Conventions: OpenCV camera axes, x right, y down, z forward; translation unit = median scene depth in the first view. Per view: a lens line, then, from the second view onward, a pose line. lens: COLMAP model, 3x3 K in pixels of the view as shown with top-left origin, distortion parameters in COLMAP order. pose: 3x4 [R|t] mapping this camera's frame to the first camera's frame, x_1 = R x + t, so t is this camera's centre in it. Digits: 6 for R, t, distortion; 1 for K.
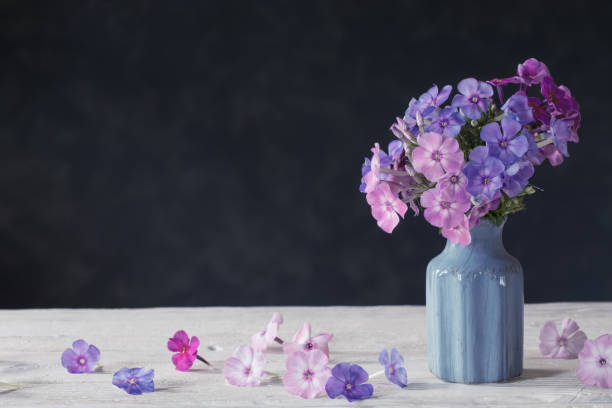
lens RADIAL K [[1048.9, 0, 304.9], [0, 1048.9, 231.9], [0, 0, 1]] dist [-0.021971, 0.135628]
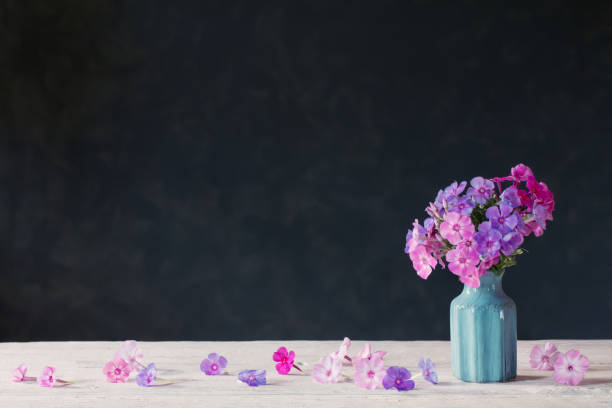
lens RADIAL K [[1048.9, 0, 304.9], [0, 1048.9, 231.9], [0, 0, 1]] dist [-0.021971, 0.135628]
pose [[0.999561, 0.005731, -0.029084, -0.046832], [-0.008482, 0.995408, -0.095344, 0.076418], [0.028404, 0.095549, 0.995019, -0.489843]]
